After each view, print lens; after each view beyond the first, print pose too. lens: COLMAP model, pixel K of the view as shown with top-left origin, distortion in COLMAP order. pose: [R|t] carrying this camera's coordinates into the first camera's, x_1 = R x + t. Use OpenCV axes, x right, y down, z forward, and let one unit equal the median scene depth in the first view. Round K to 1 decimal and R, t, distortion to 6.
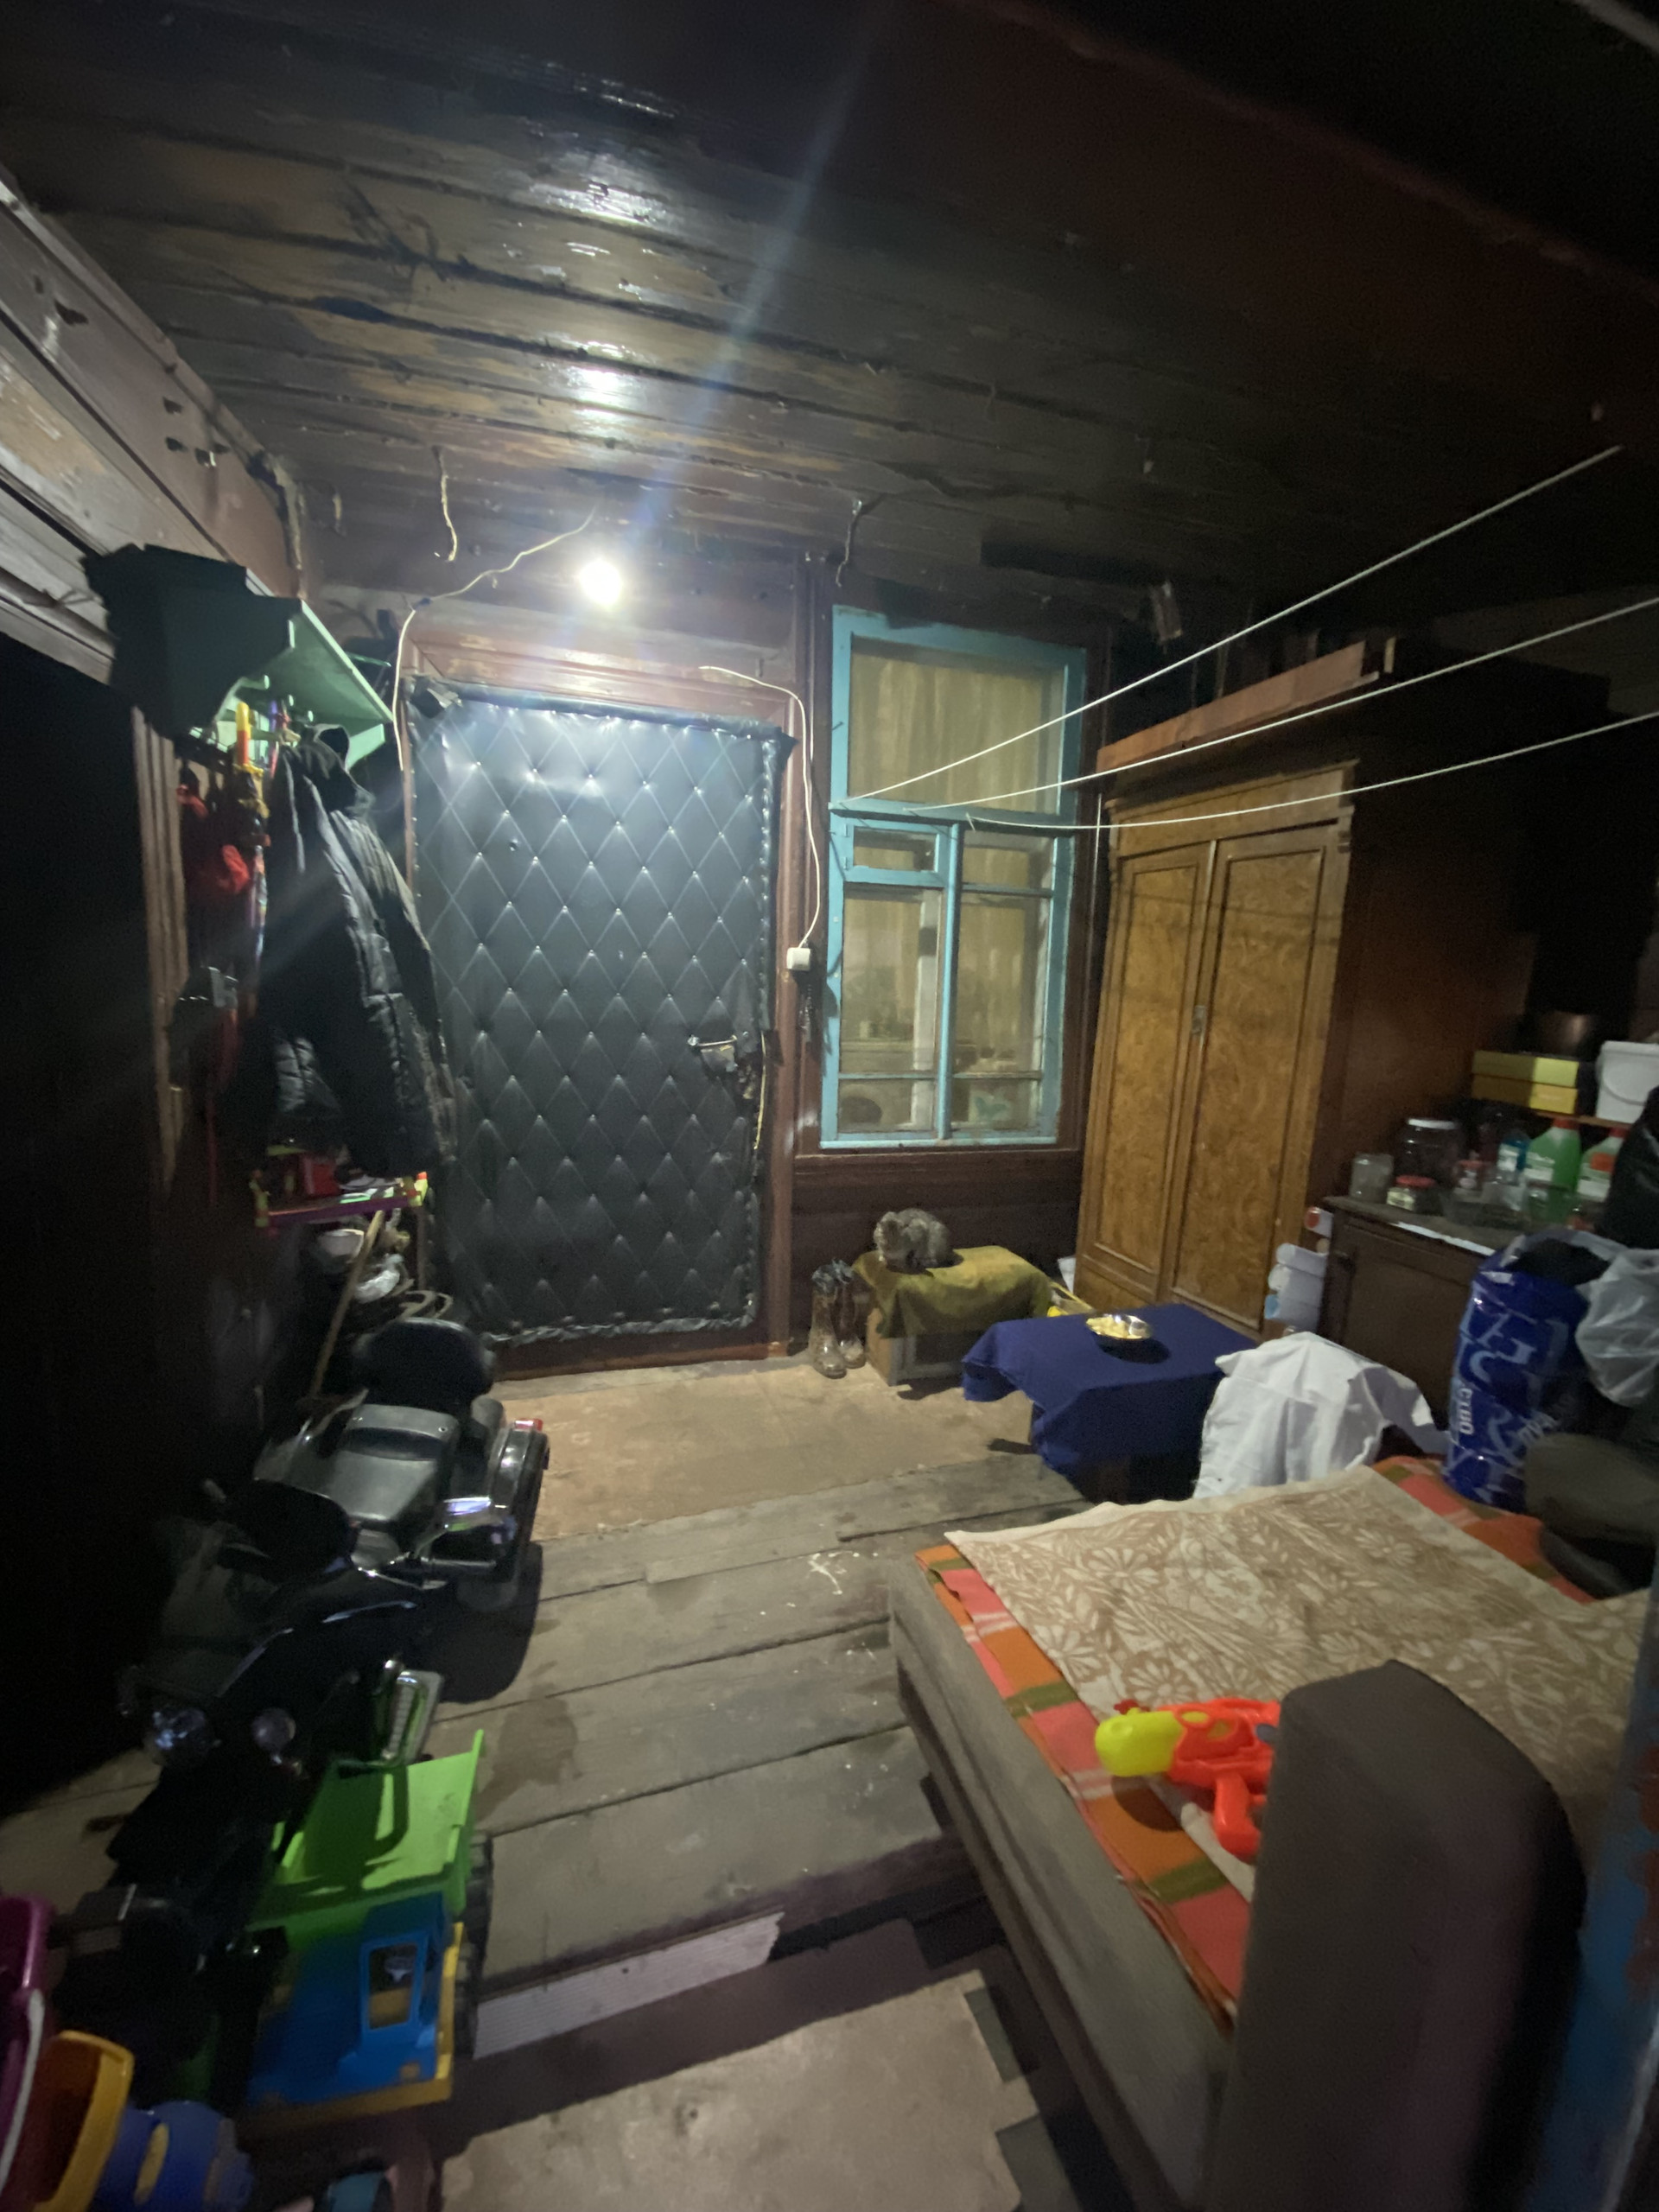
lens RADIAL K [[900.3, 0, 829.5], [0, 900.3, 1101.8], [0, 0, 1]] dist [0.029167, -0.027474]
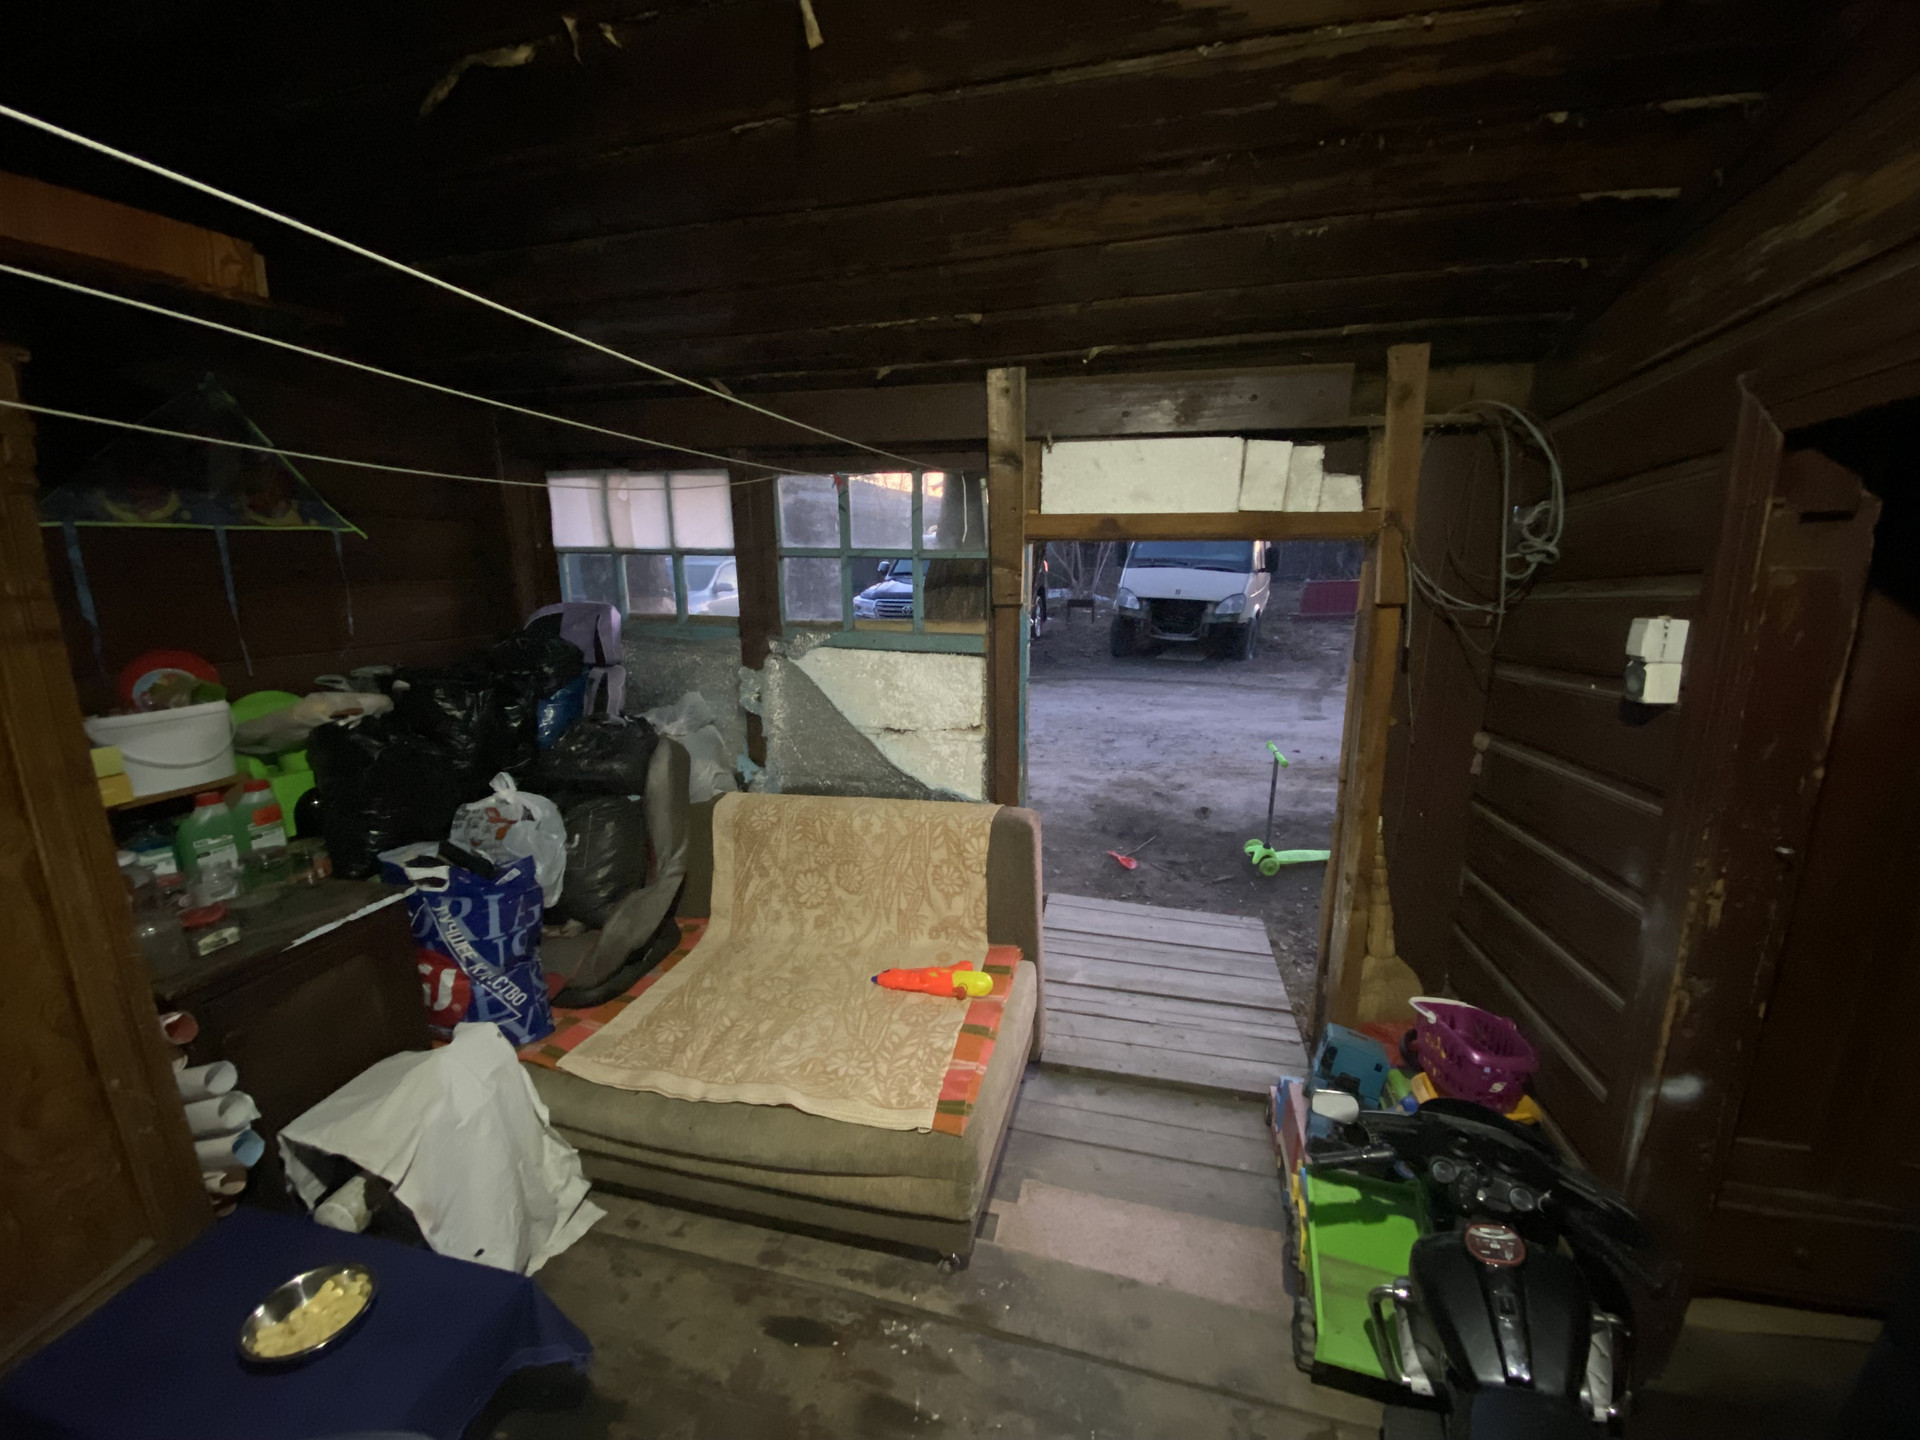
lens RADIAL K [[769.9, 0, 960.0], [0, 769.9, 720.0], [0, 0, 1]] dist [0.002896, -0.015101]
pose [[-0.848956, -0.130975, 0.511975, -0.253713], [0.059087, 0.939201, 0.338246, -0.269852], [-0.525149, 0.317407, -0.789602, 1.150017]]
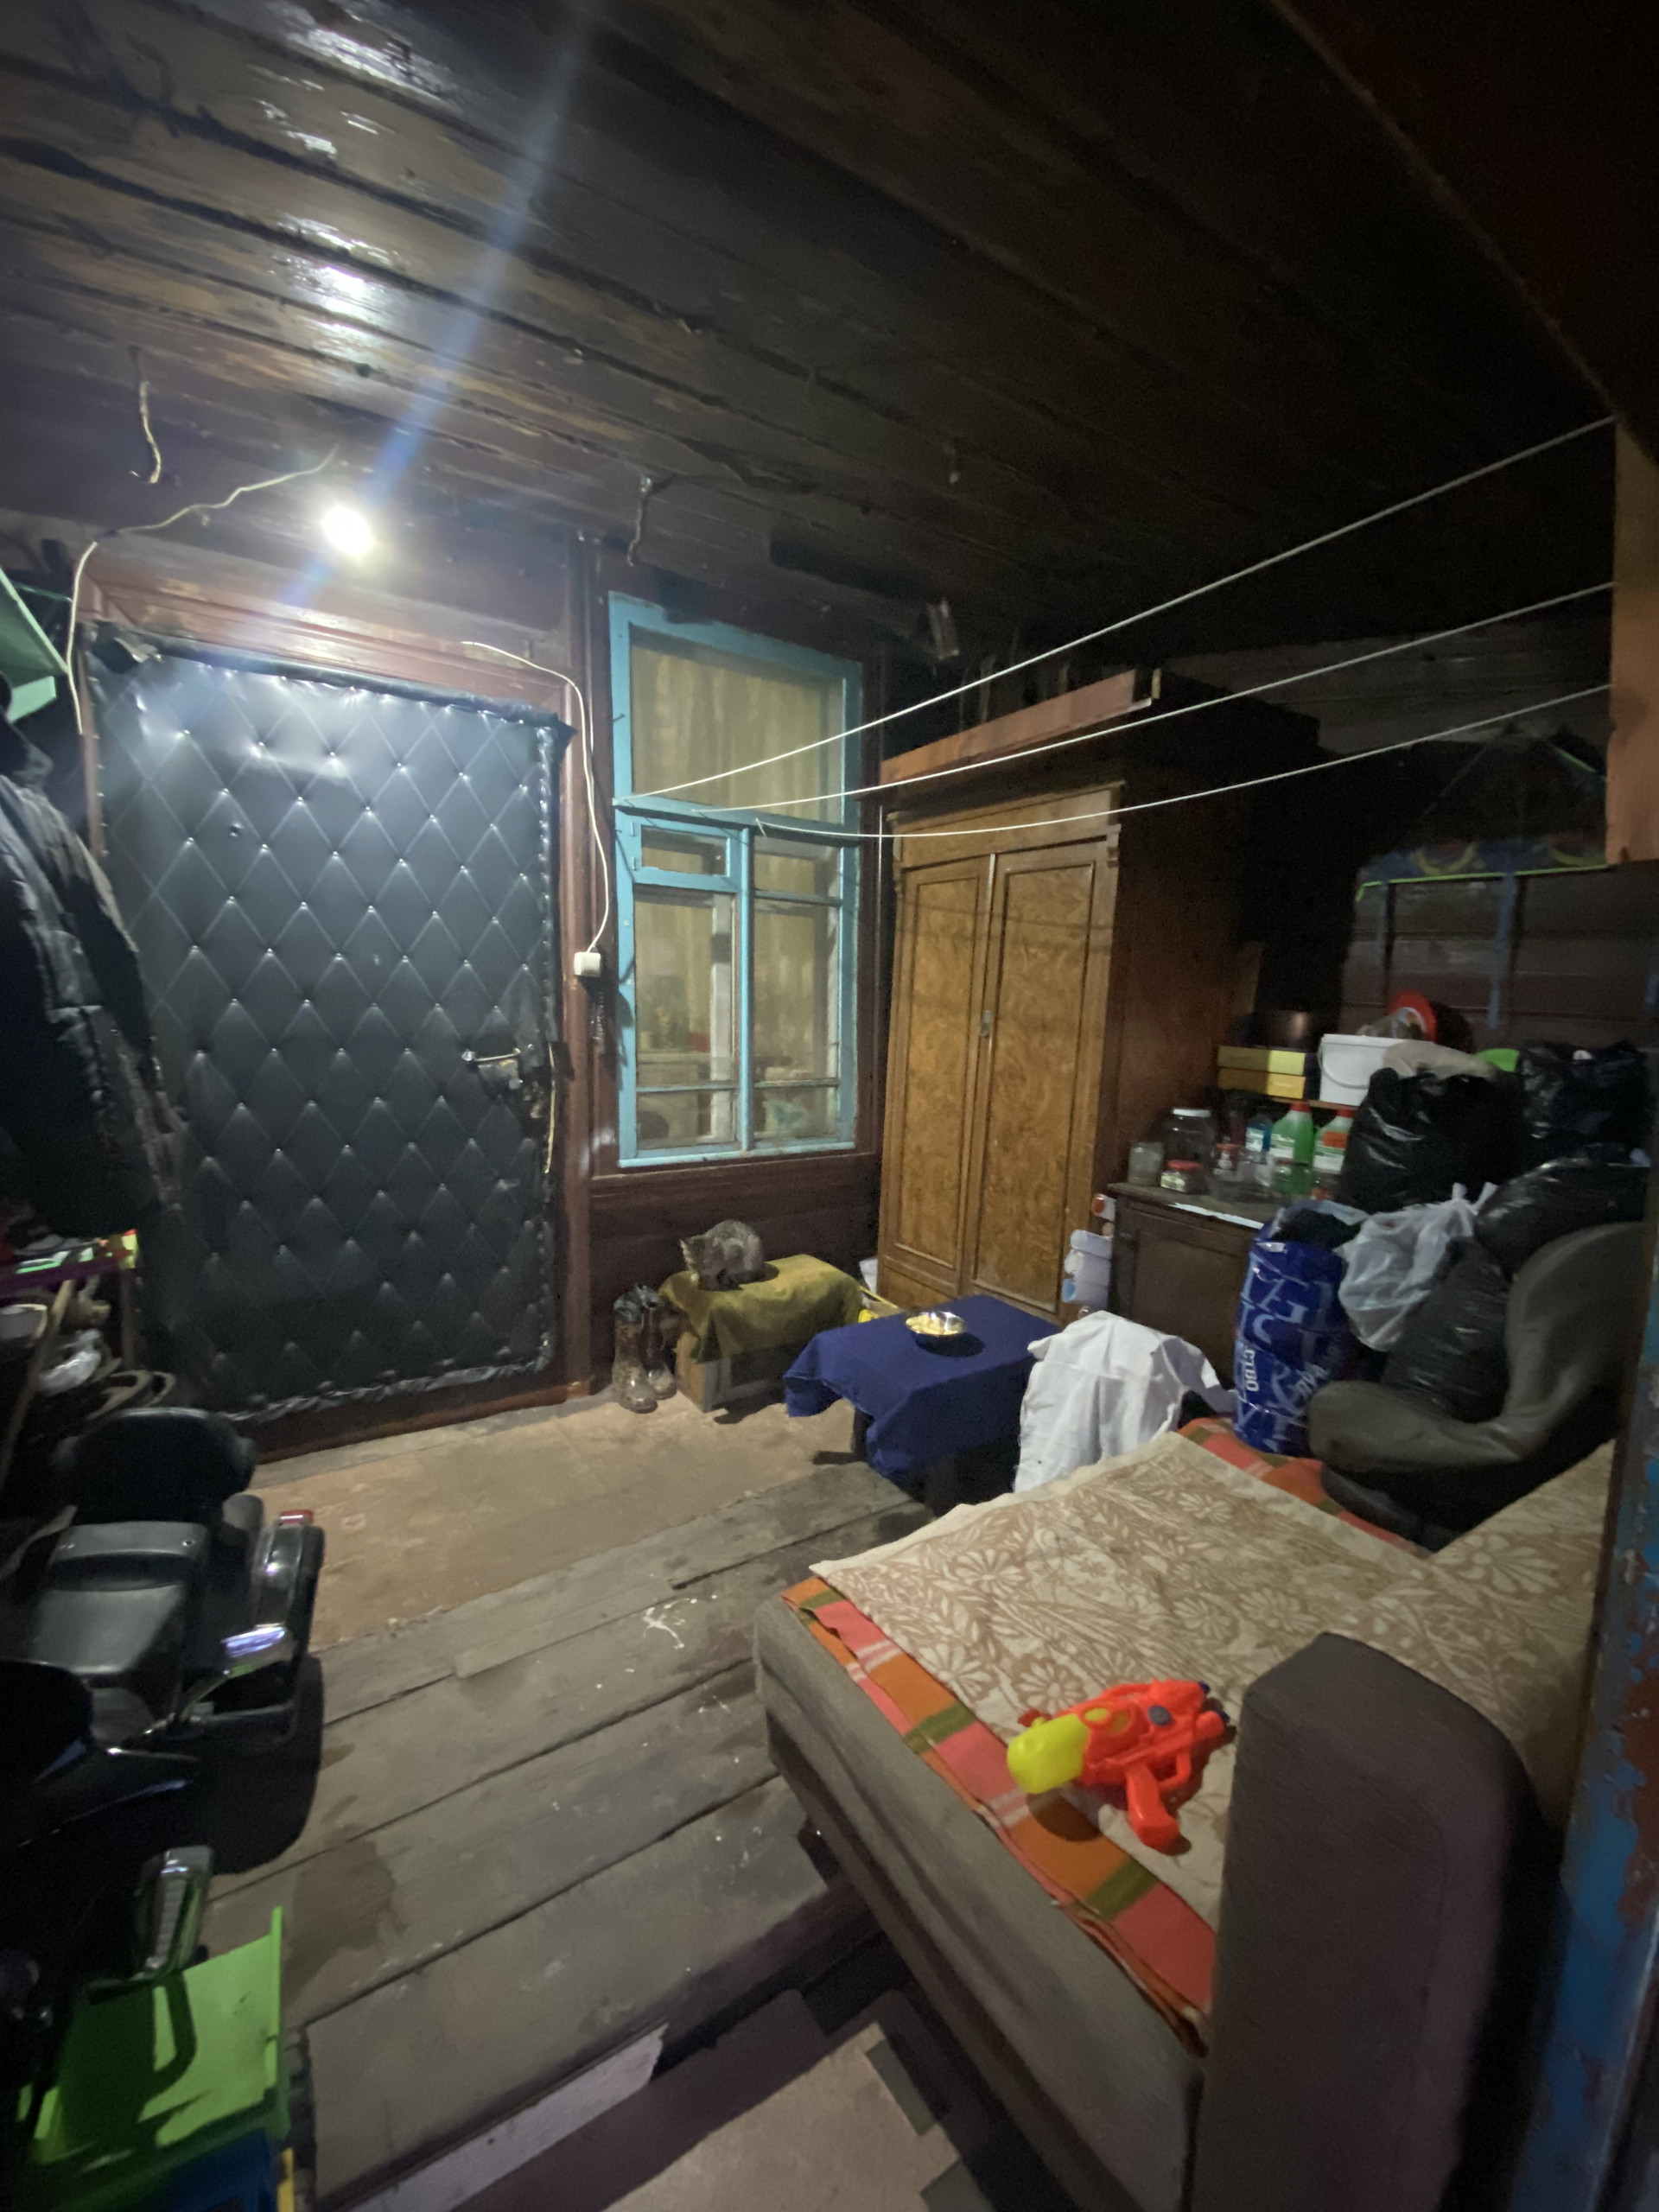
lens RADIAL K [[900.3, 0, 829.5], [0, 900.3, 1101.8], [0, 0, 1]] dist [0.029167, -0.027474]
pose [[0.963779, -0.040160, 0.263662, -0.059720], [0.043498, 0.999030, -0.006835, -0.000840], [-0.263132, 0.018056, 0.964591, 0.052275]]
